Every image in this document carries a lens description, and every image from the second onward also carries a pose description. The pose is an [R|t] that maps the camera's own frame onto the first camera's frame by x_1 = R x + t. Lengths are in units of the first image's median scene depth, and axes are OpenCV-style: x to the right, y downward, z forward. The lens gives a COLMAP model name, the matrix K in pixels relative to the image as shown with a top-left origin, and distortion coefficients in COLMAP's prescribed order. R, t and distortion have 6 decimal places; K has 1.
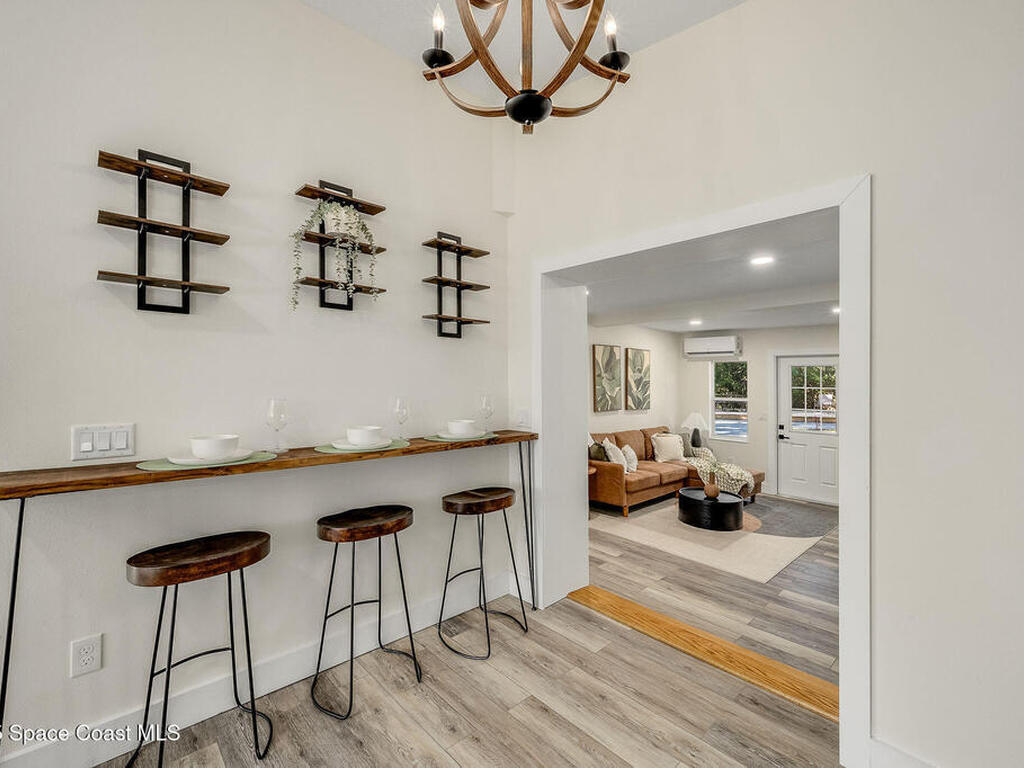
lens RADIAL K [[452.8, 0, 512.0], [0, 452.8, 384.0], [0, 0, 1]] dist [-0.000860, -0.000070]
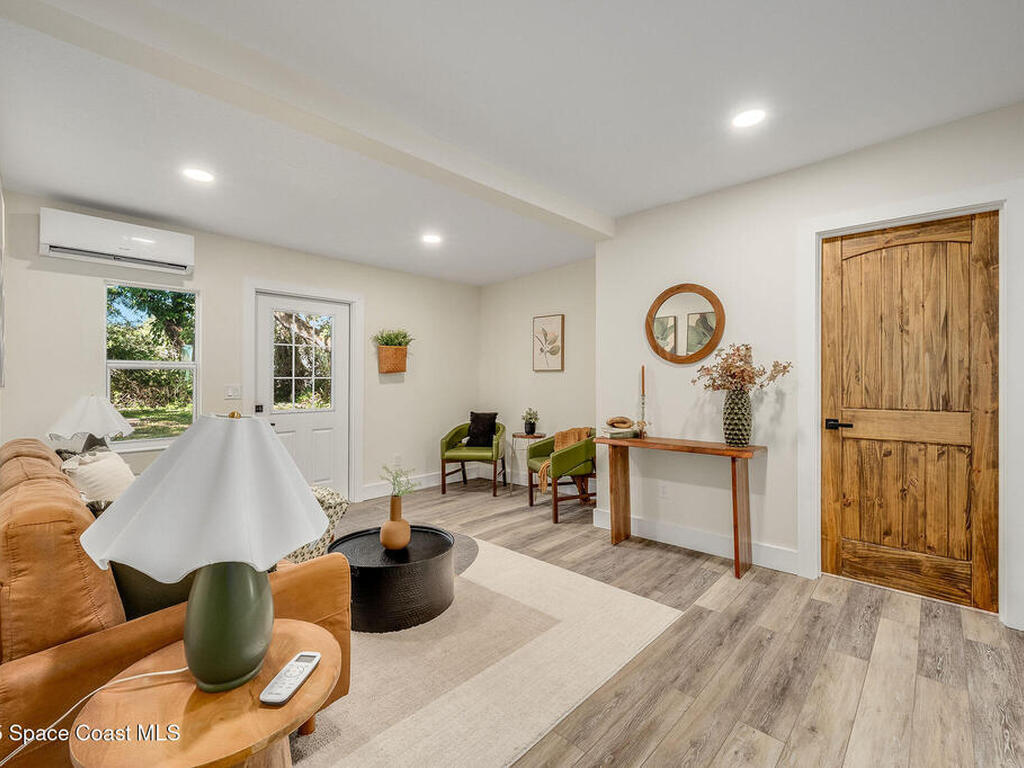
lens RADIAL K [[452.8, 0, 512.0], [0, 452.8, 384.0], [0, 0, 1]] dist [-0.000860, -0.000070]
pose [[-0.078228, -0.015794, 0.996810, -0.054978], [0.007491, 0.999837, 0.016429, 0.081664], [-0.996907, 0.008752, -0.078097, 1.070947]]
